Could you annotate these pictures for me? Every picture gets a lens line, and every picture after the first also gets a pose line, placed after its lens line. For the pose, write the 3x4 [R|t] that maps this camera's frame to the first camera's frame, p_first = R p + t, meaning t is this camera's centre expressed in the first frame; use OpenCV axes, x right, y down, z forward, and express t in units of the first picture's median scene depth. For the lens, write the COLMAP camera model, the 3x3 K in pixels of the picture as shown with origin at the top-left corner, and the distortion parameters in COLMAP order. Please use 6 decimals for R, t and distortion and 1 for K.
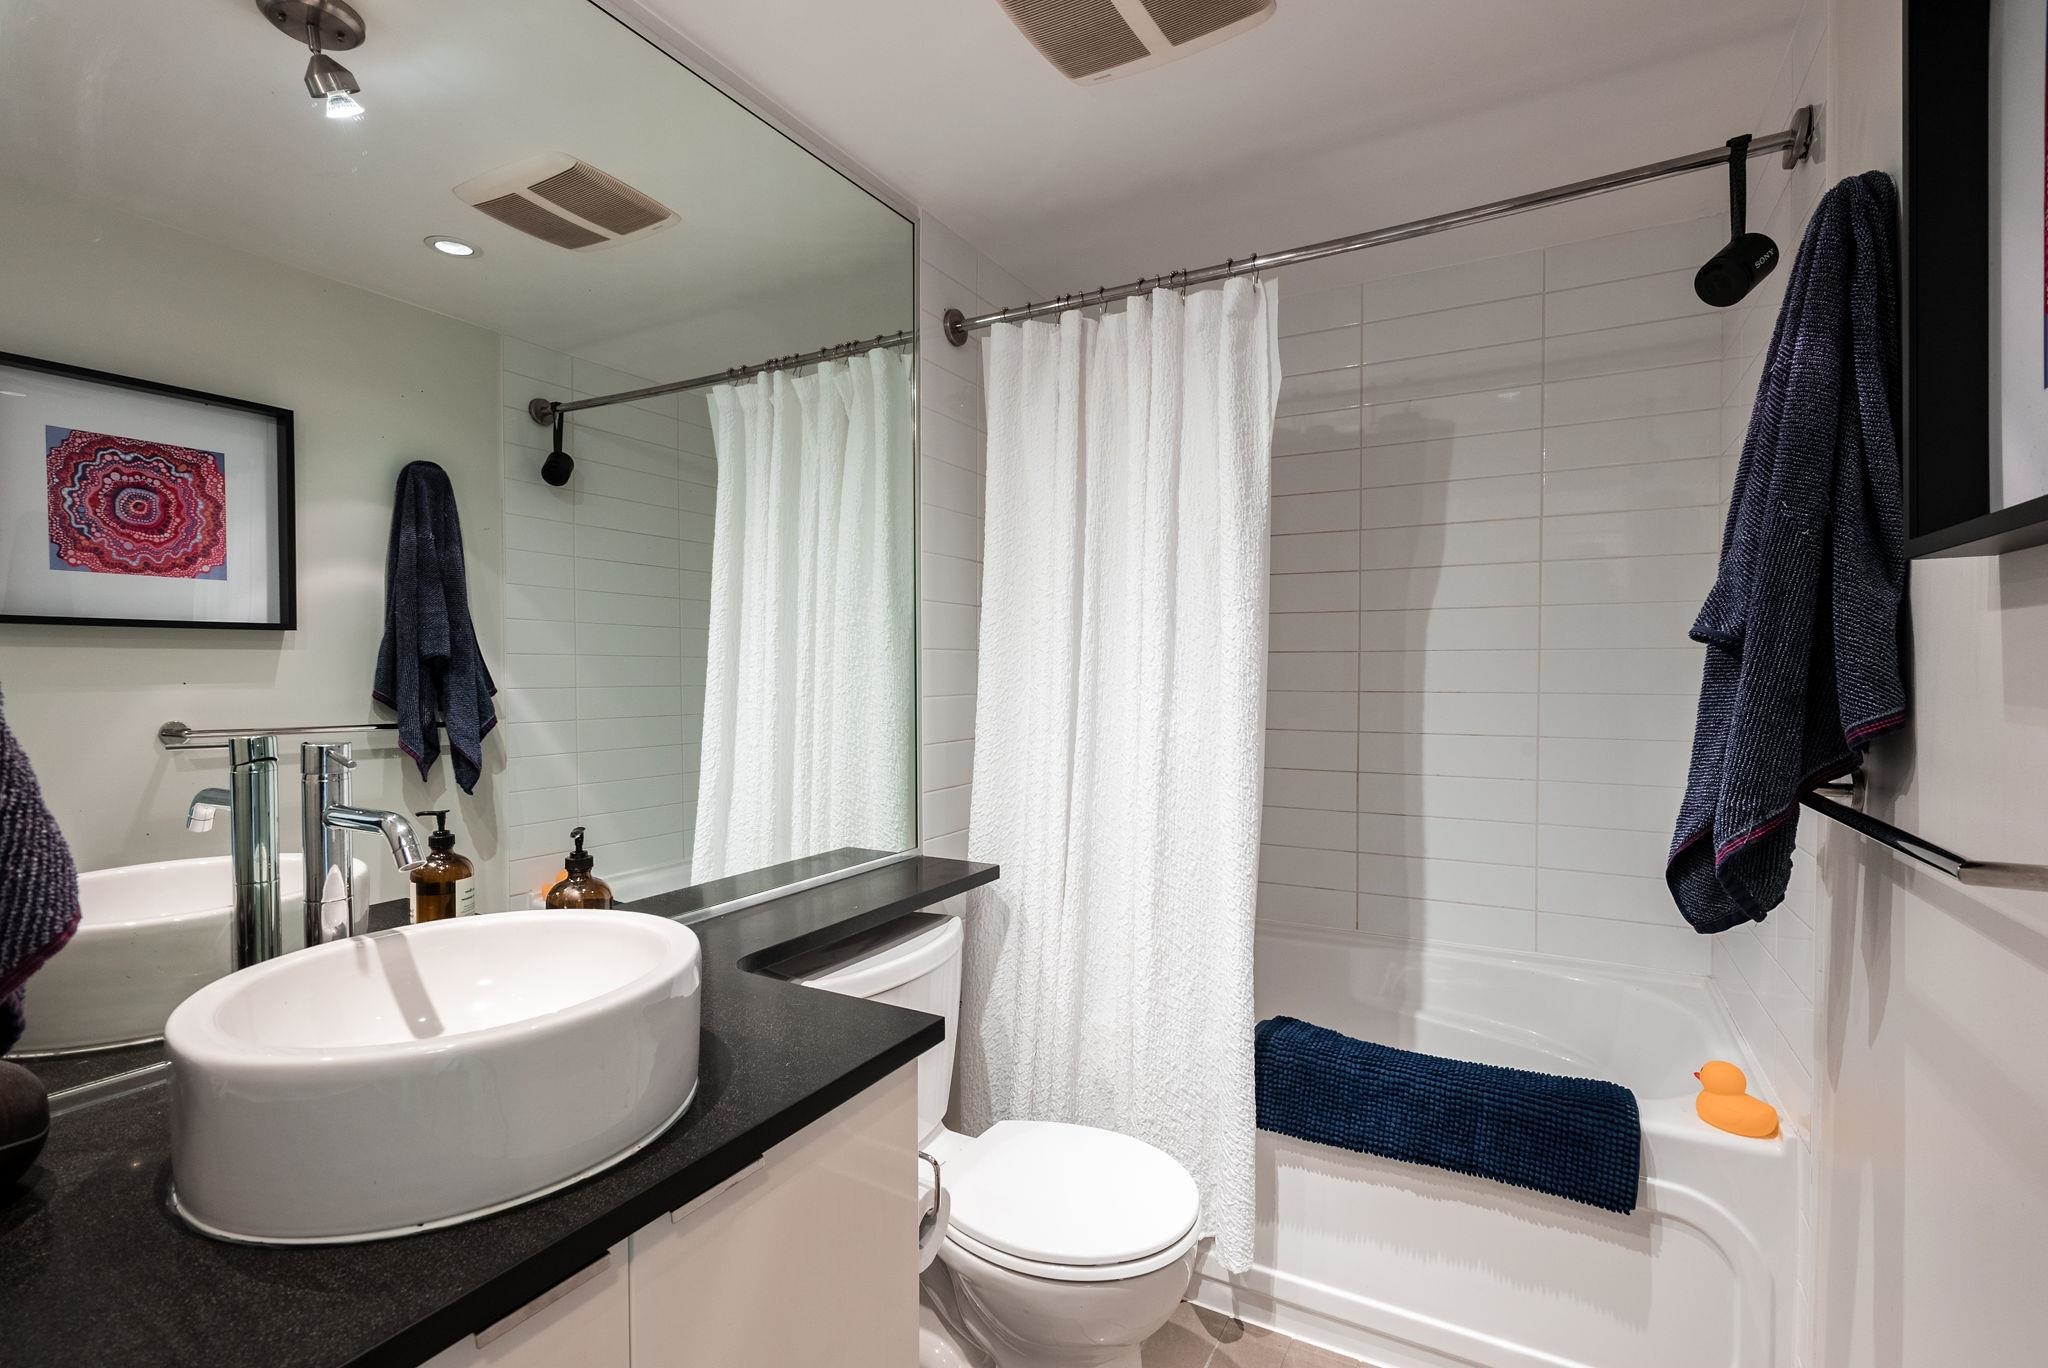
lens RADIAL K [[949.2, 0, 1029.2], [0, 949.2, 675.7], [0, 0, 1]] dist [-0.004441, 0.001286]
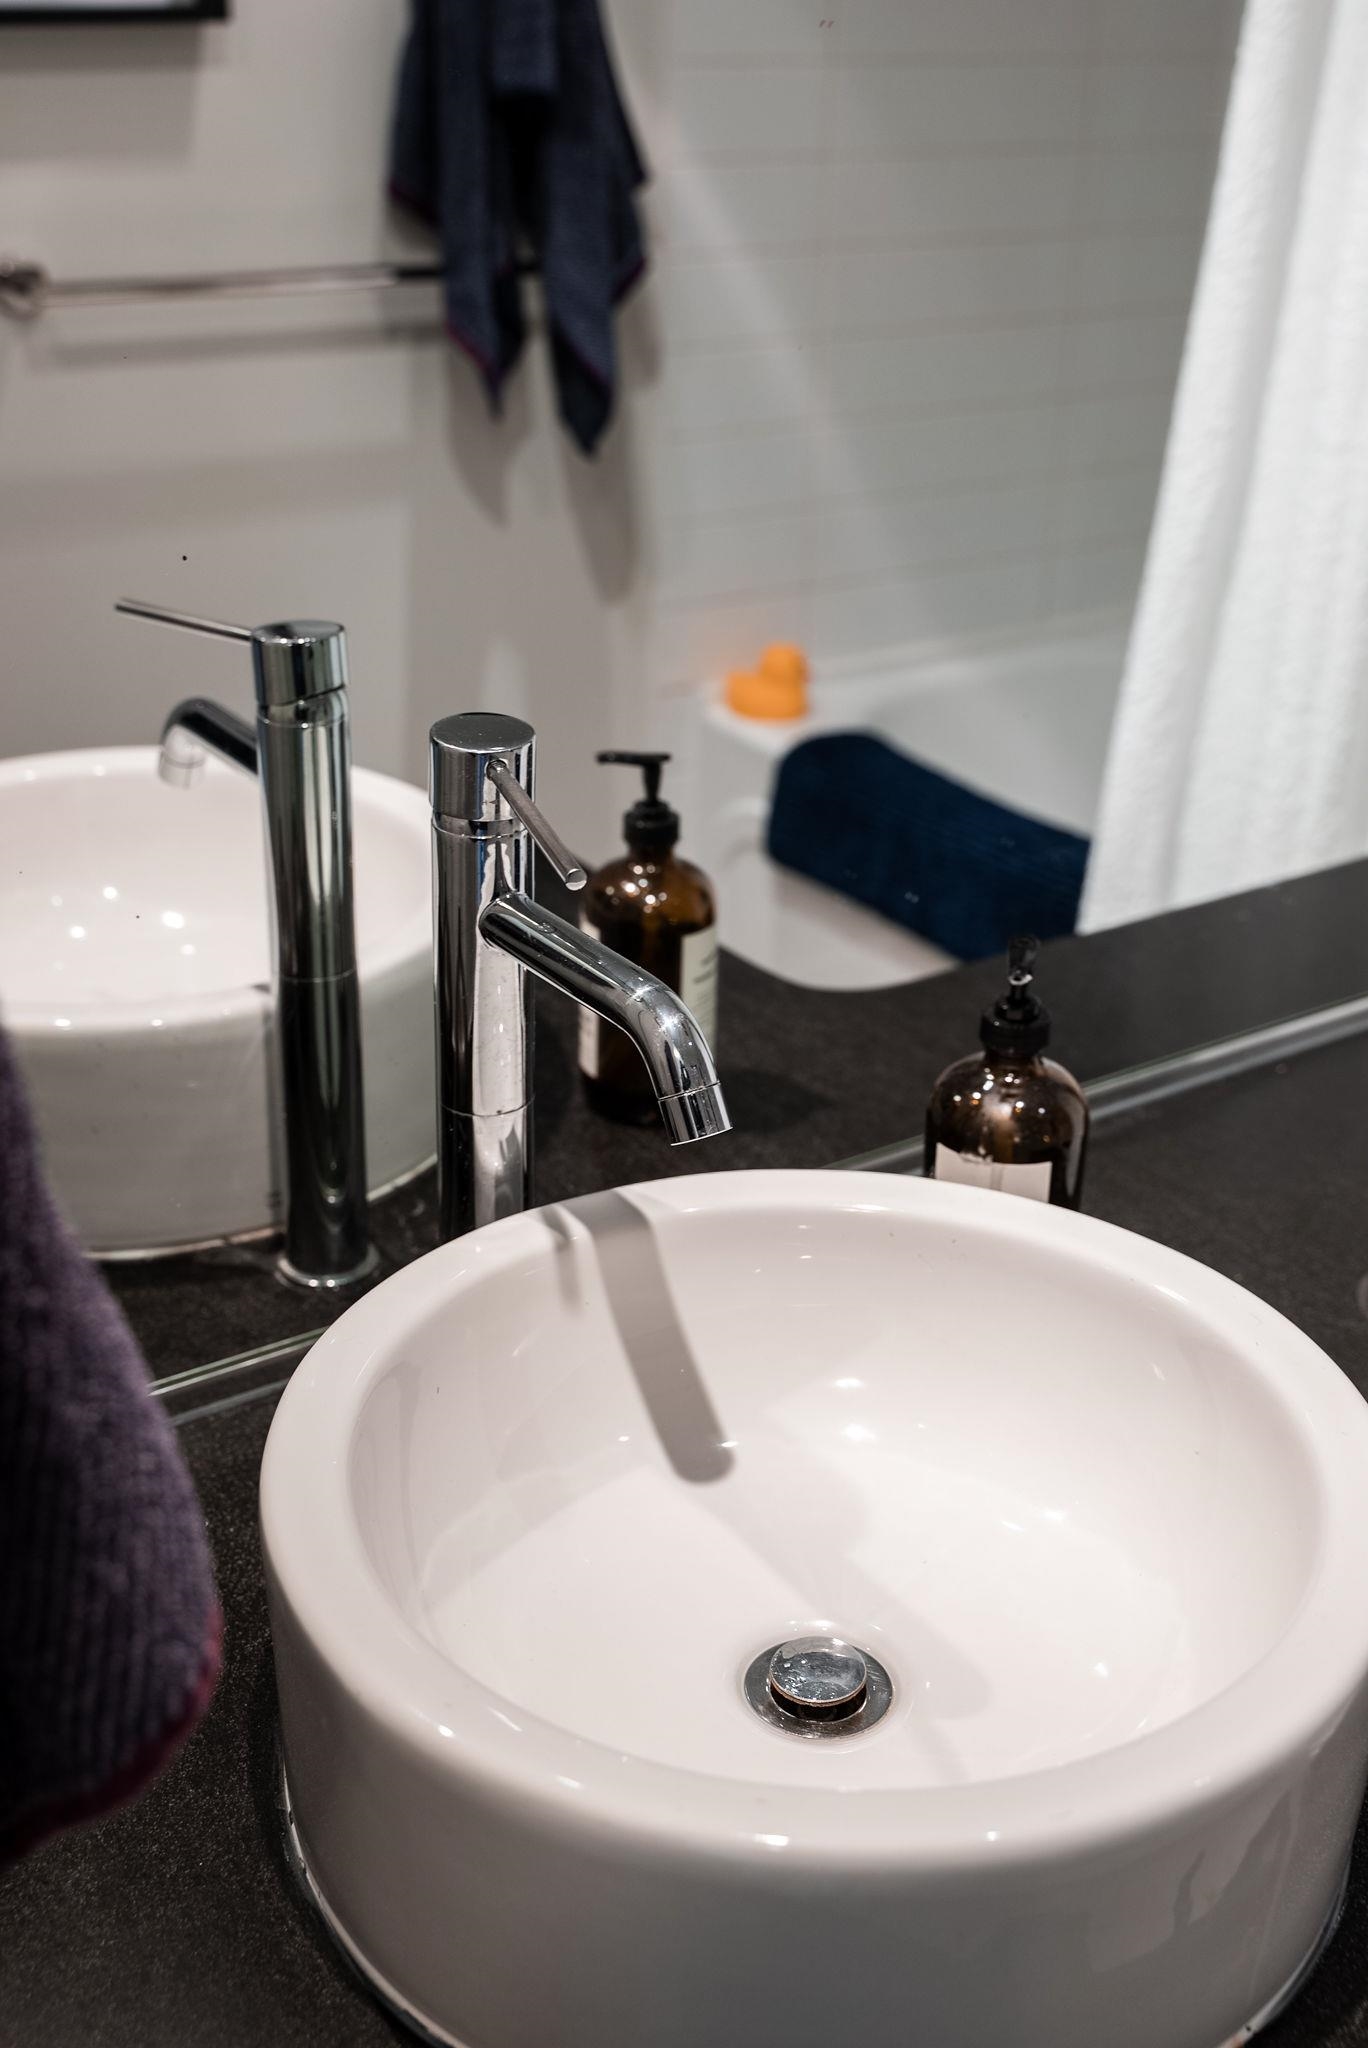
lens RADIAL K [[2459.5, 0, 685.5], [0, 2459.5, 1024.5], [0, 0, 1]] dist [-0.011439, -0.011302]
pose [[0.899648, 0.215761, -0.379579, -0.106915], [-0.040880, 0.907173, 0.418767, -0.098247], [0.434698, -0.361226, 0.824957, 0.068764]]
